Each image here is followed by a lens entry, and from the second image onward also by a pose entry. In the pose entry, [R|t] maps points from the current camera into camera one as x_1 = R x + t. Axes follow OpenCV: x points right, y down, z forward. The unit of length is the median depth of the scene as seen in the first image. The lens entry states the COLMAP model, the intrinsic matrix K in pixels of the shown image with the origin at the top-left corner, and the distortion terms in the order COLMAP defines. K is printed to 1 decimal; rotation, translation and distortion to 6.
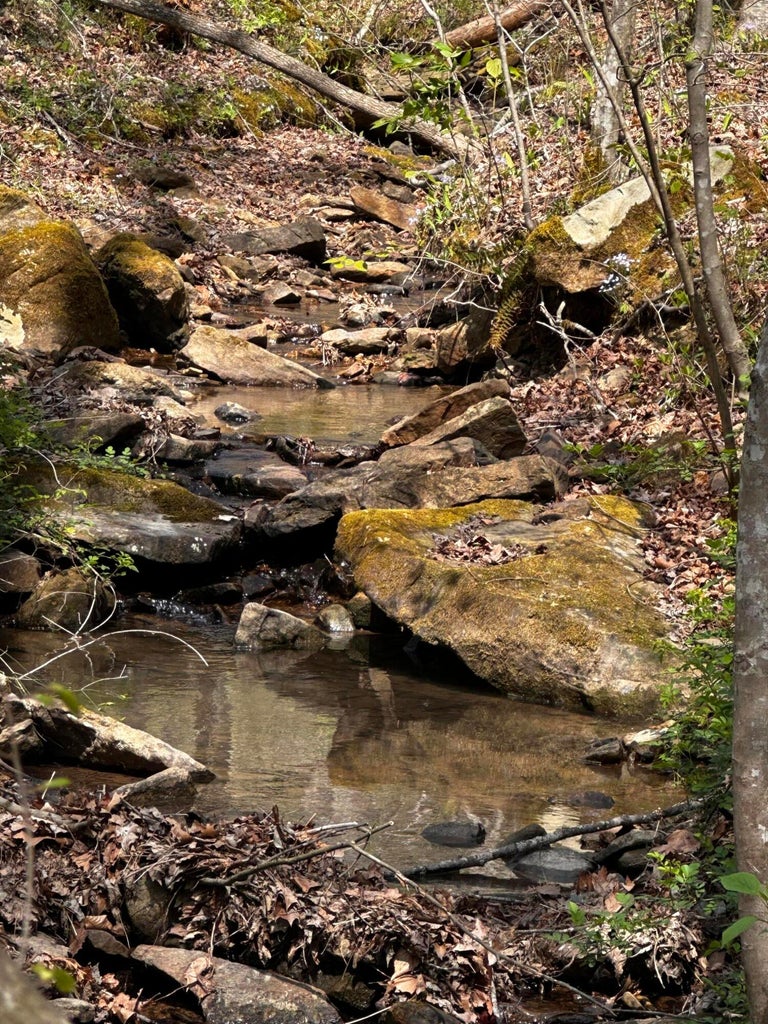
lens RADIAL K [[4644.5, 0, 384.0], [0, 4644.5, 512.0], [0, 0, 1]] dist [-0.250560, 7.173803]
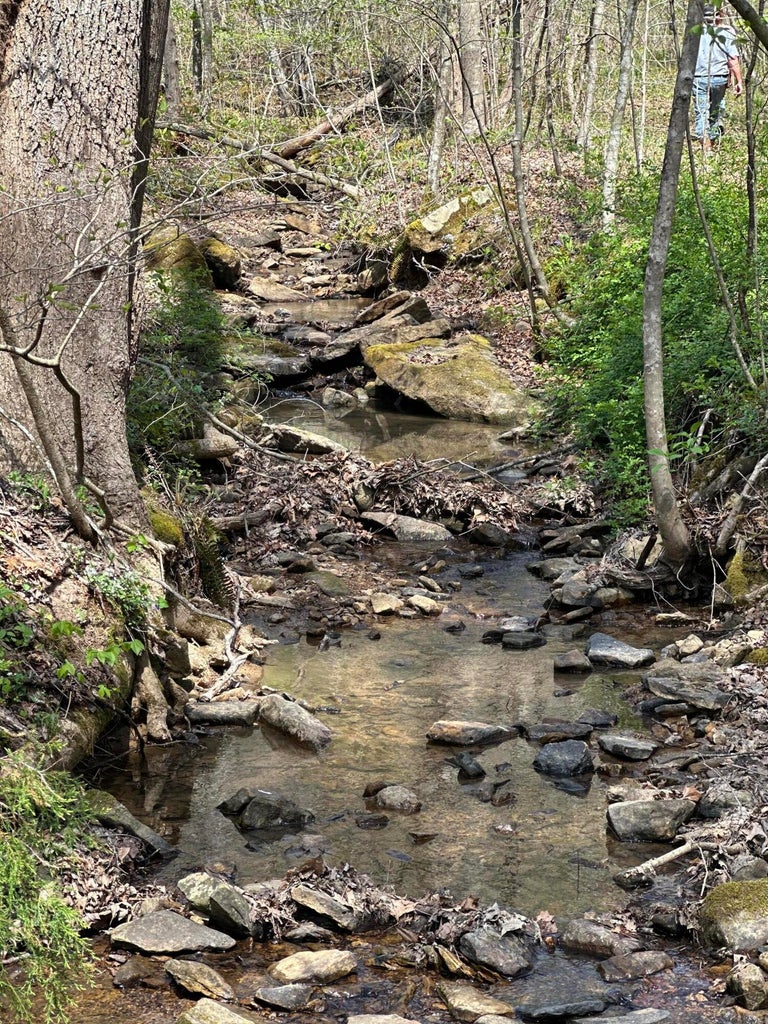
lens RADIAL K [[2311.3, 0, 384.0], [0, 2311.3, 512.0], [0, 0, 1]] dist [-0.080951, 0.030597]
pose [[0.993894, -0.059714, 0.092783, -0.115977], [0.054708, 0.996954, 0.055590, 0.019393], [-0.095820, -0.050174, 0.994133, -0.161431]]
